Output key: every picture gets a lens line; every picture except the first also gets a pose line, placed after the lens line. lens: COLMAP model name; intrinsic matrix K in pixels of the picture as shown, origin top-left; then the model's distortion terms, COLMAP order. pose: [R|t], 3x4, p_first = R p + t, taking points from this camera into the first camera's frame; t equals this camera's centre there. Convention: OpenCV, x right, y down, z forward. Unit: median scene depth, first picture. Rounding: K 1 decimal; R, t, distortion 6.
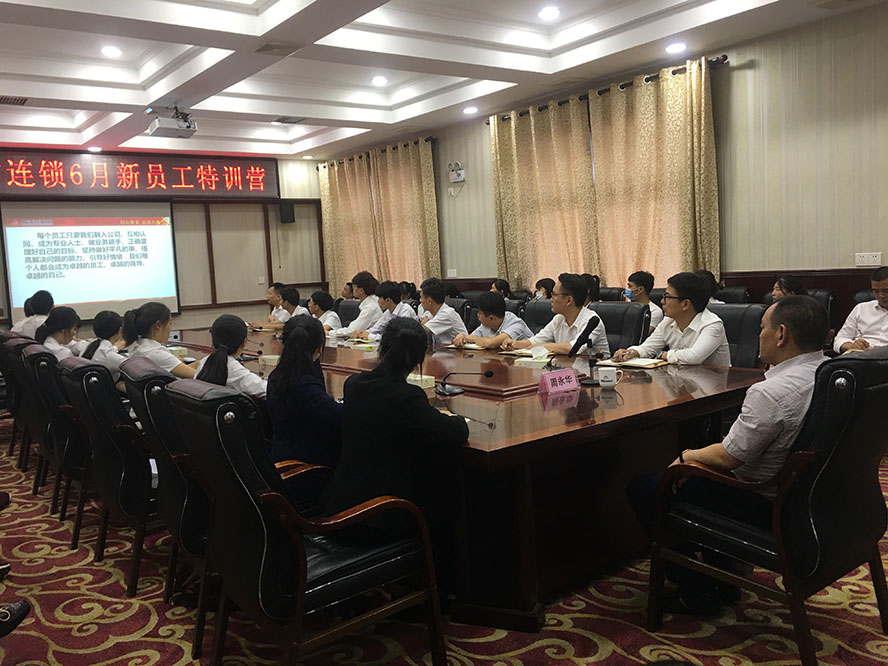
lens RADIAL K [[764.3, 0, 445.5], [0, 764.3, 333.7], [0, 0, 1]] dist [0.008140, -0.010081]
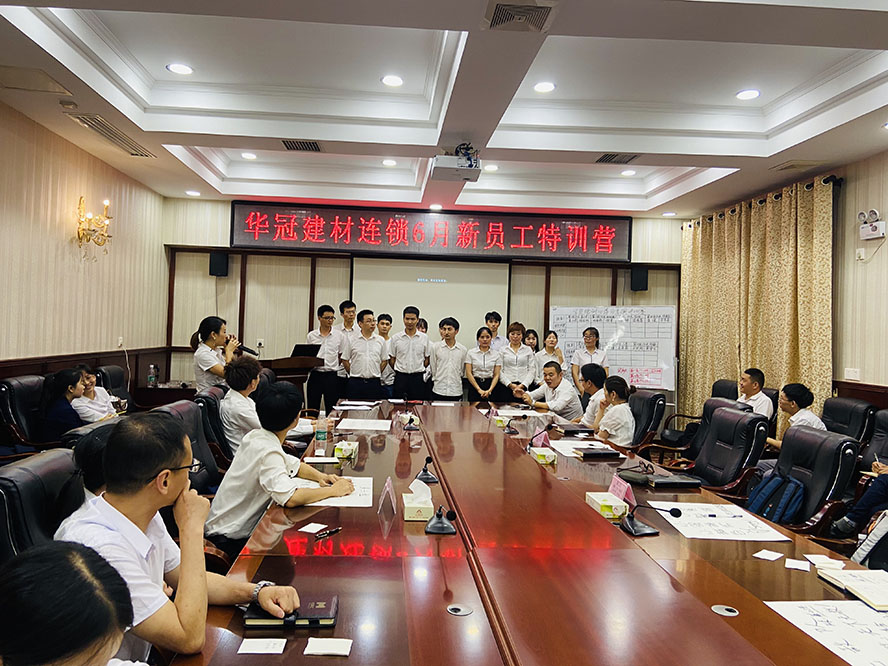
lens RADIAL K [[684.1, 0, 436.8], [0, 684.1, 327.1], [0, 0, 1]] dist [0.064149, -0.012572]
pose [[0.836630, 0.074711, -0.542650, 0.029544], [-0.123816, 0.990808, -0.054481, -0.036706], [0.533592, 0.112769, 0.838190, 0.254235]]
